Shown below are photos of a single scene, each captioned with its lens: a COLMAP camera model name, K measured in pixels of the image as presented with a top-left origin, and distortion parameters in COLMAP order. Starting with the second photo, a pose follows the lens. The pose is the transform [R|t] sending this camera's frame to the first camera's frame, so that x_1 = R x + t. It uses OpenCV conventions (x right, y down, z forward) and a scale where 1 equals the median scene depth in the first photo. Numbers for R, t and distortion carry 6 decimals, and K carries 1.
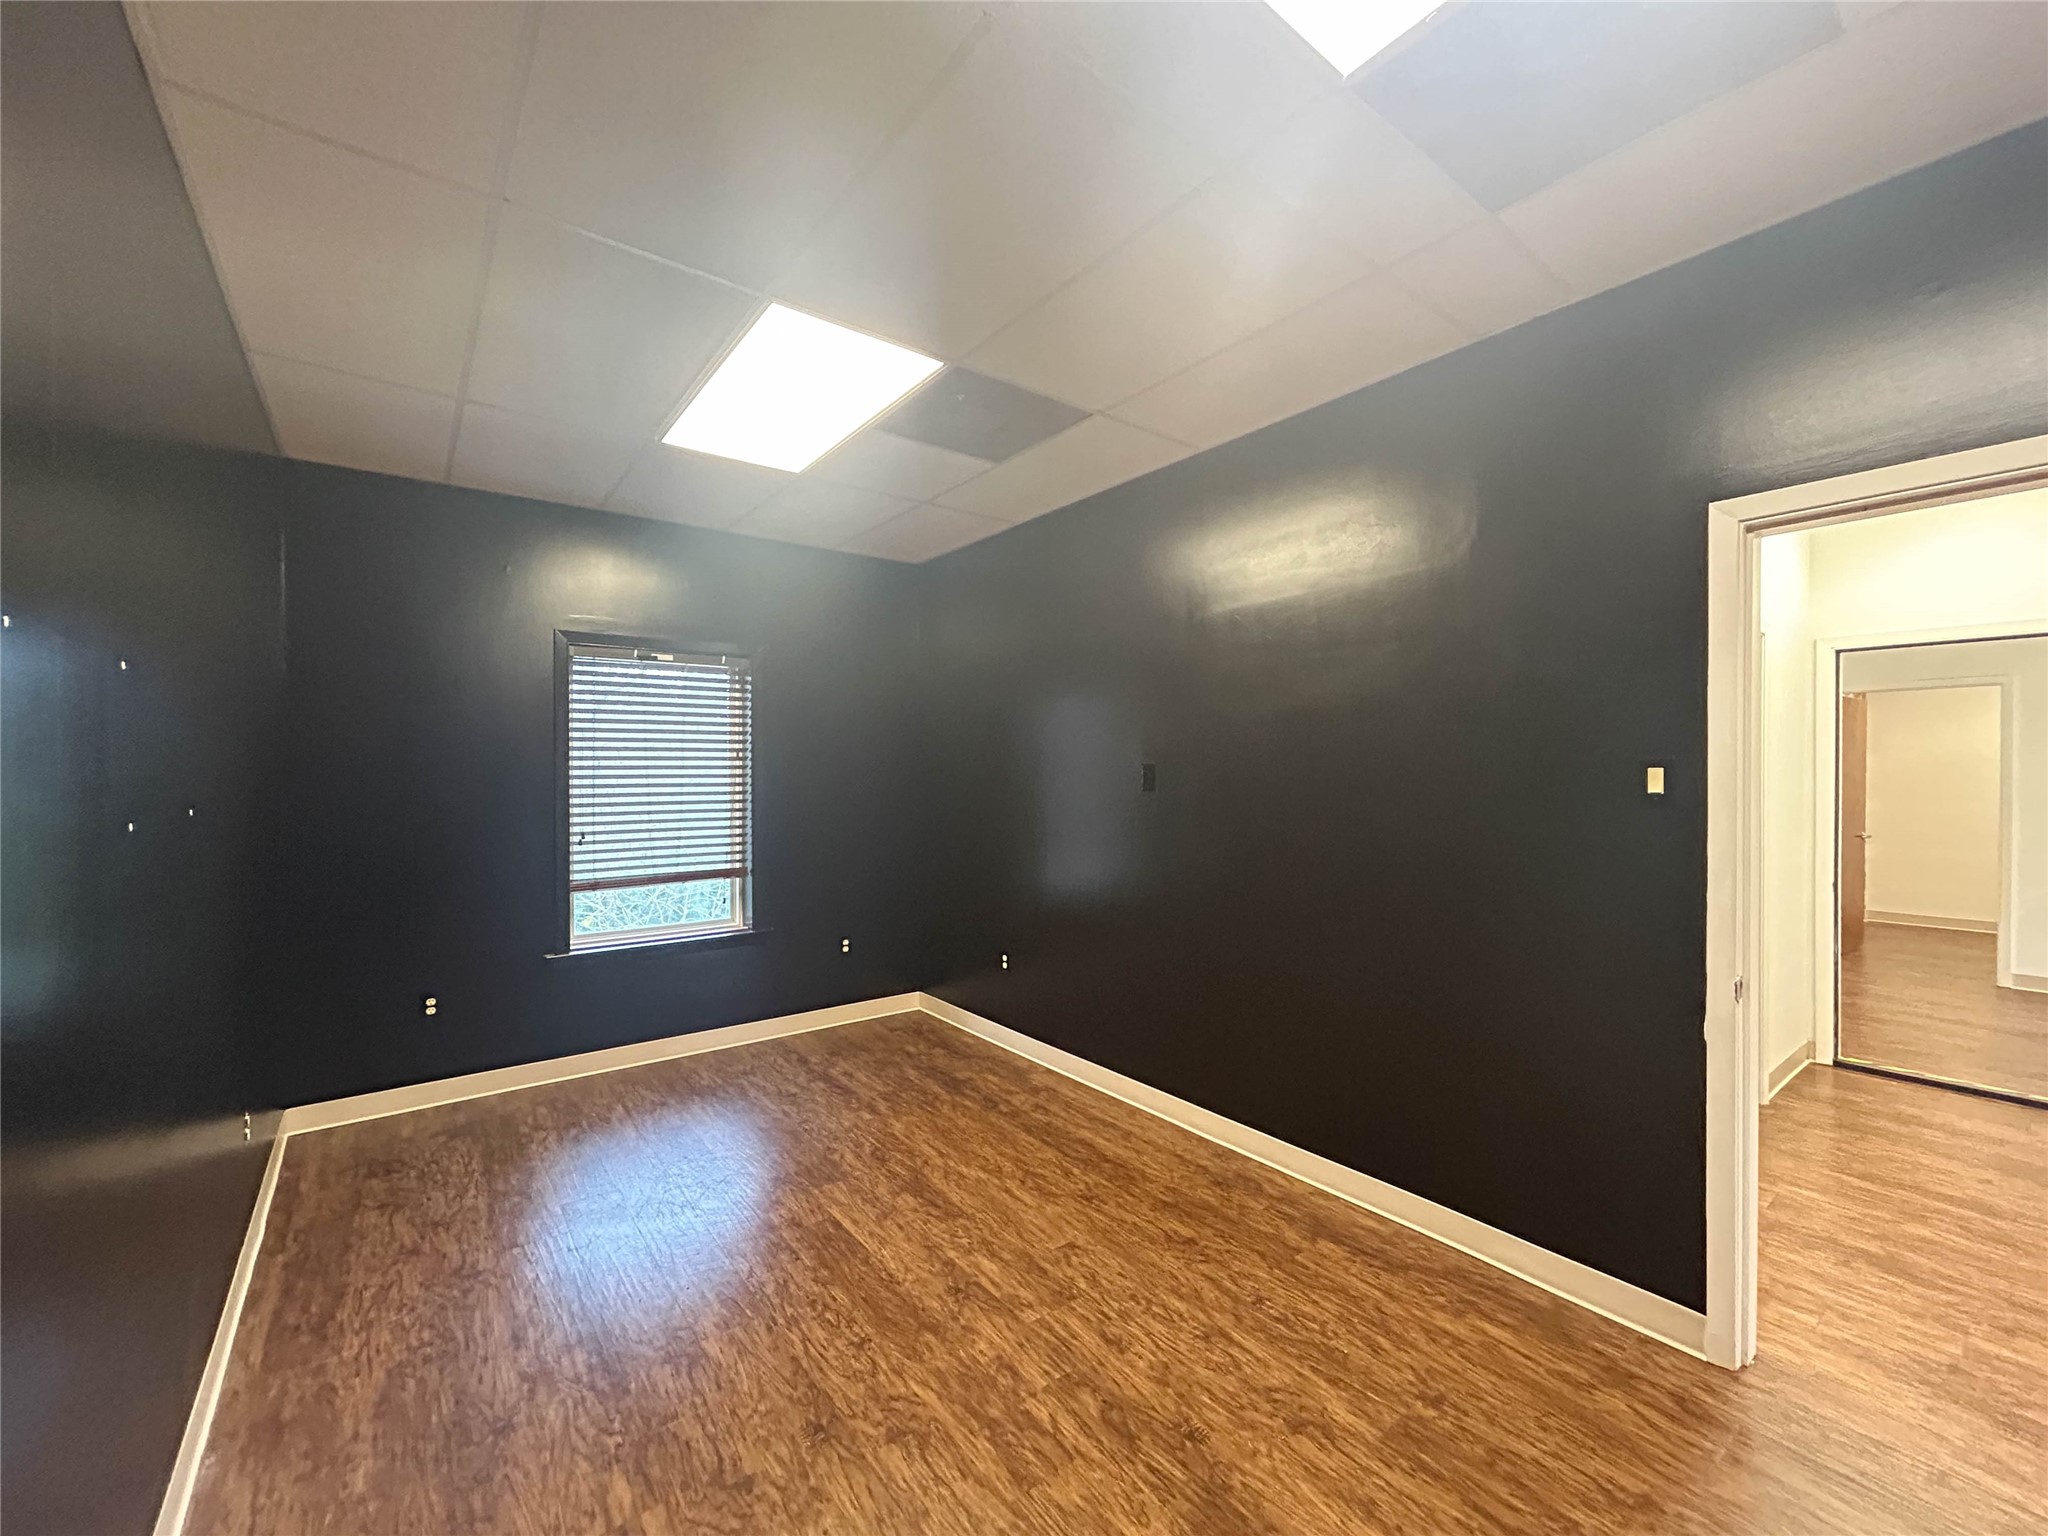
lens RADIAL K [[837.1, 0, 1042.4], [0, 837.1, 776.3], [0, 0, 1]] dist [0.035634, 0.000055]
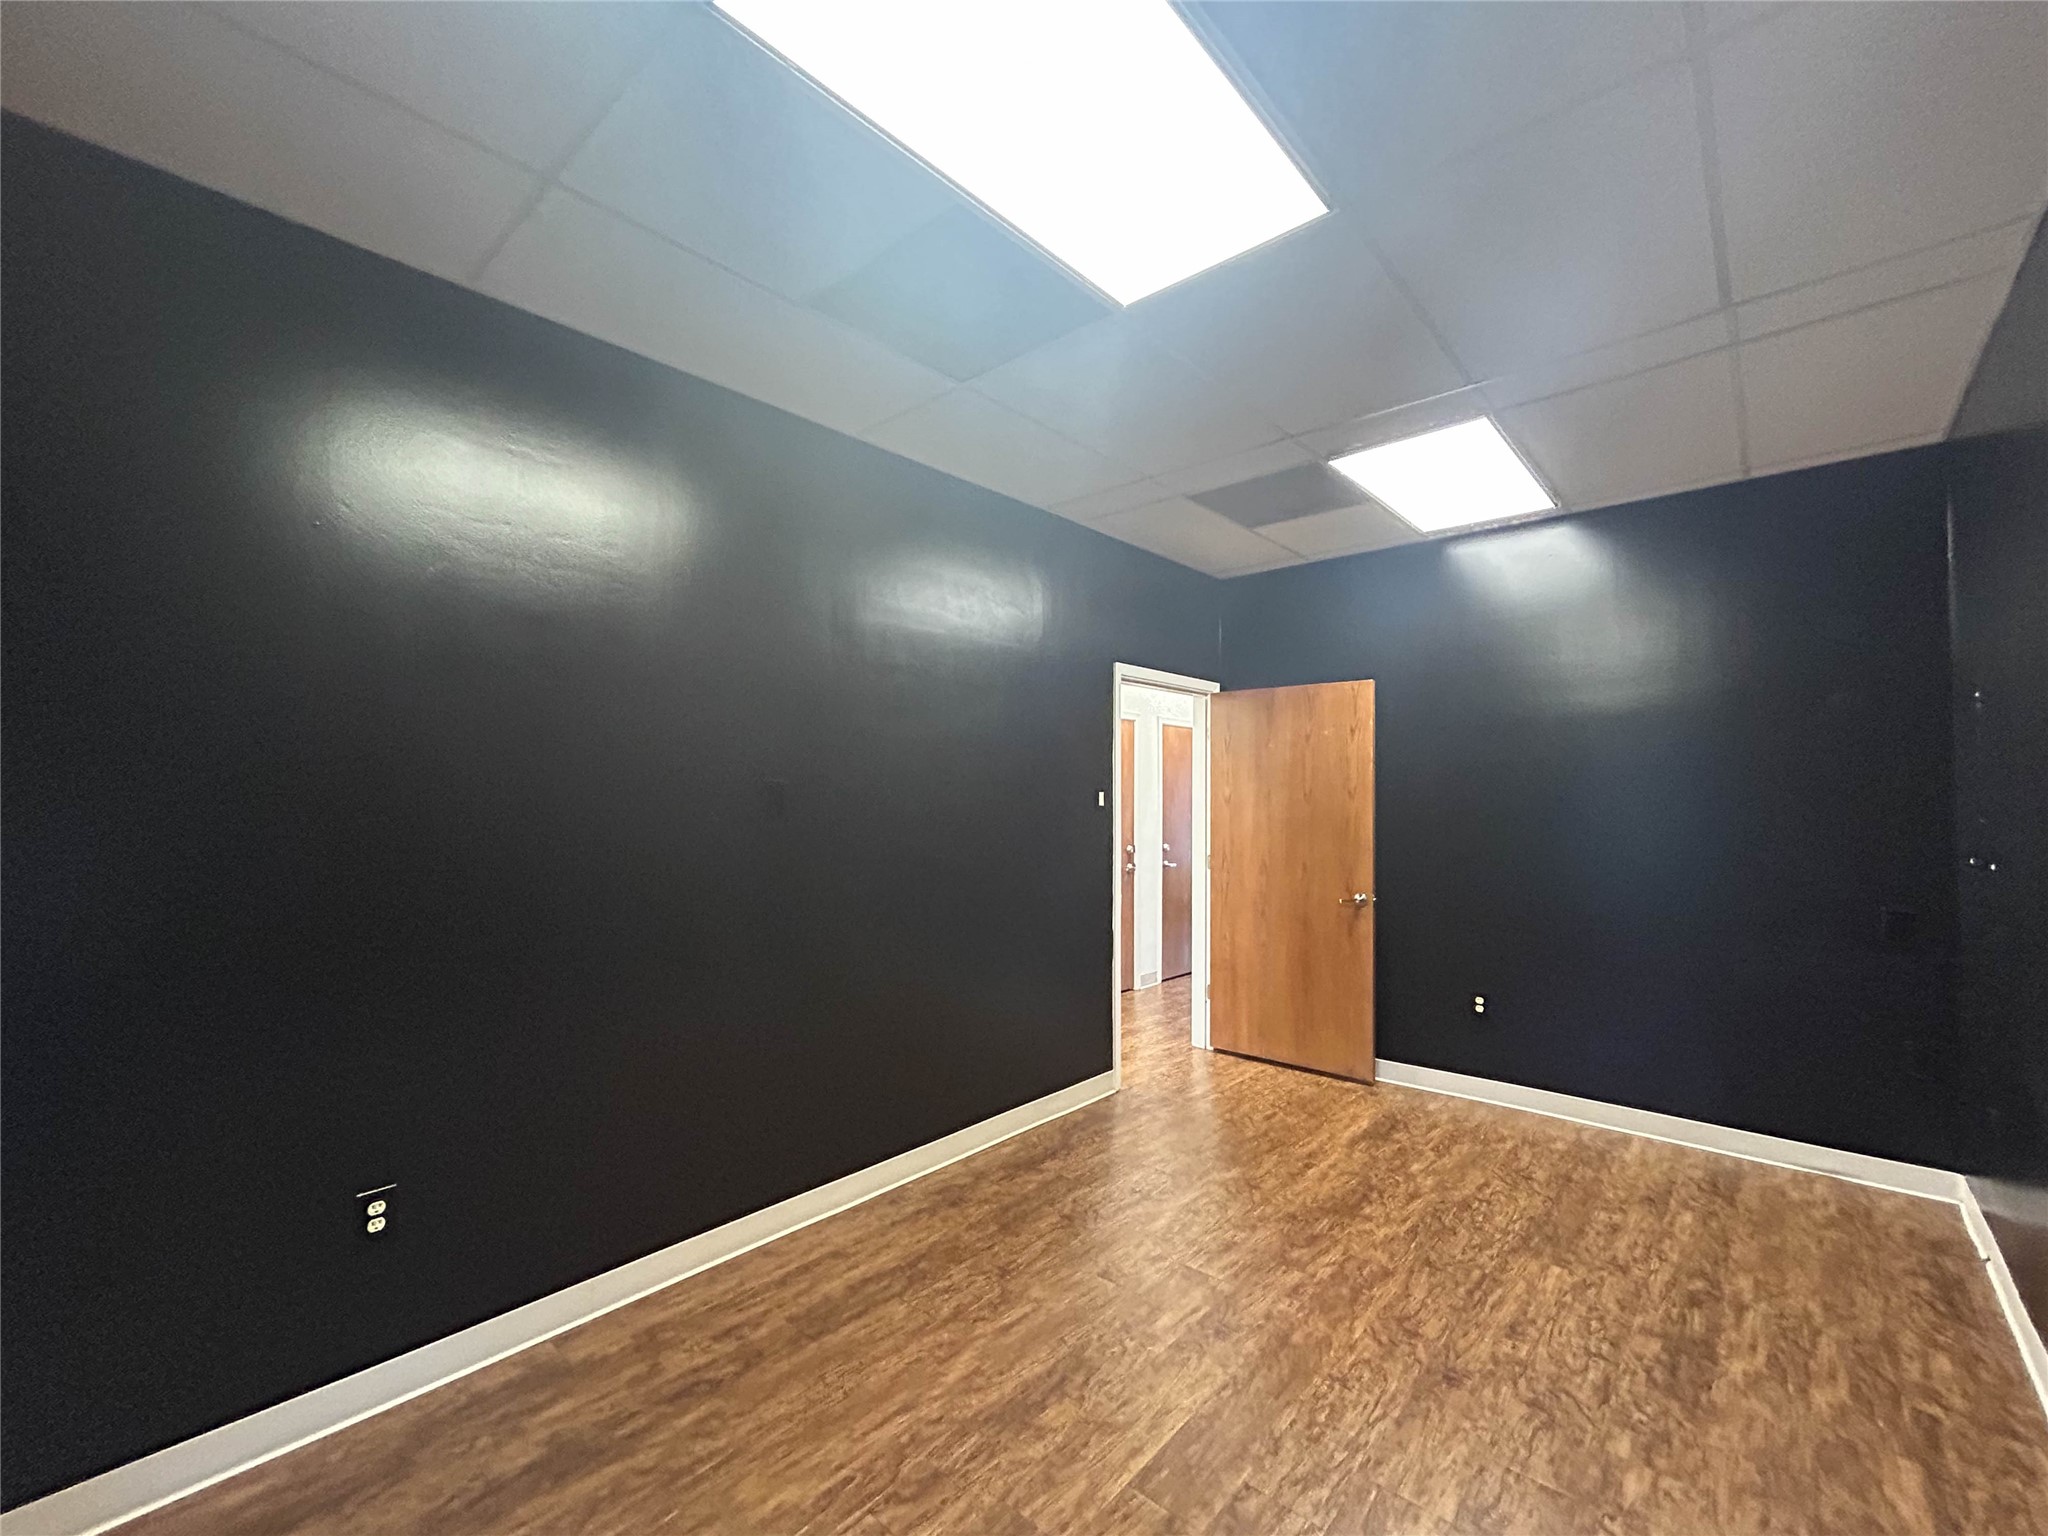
lens RADIAL K [[837.1, 0, 1042.4], [0, 837.1, 776.3], [0, 0, 1]] dist [0.035634, 0.000055]
pose [[-0.194408, 0.043495, 0.979956, -1.046905], [-0.011261, 0.998852, -0.046568, 0.030664], [-0.980856, -0.020088, -0.193695, 1.424455]]
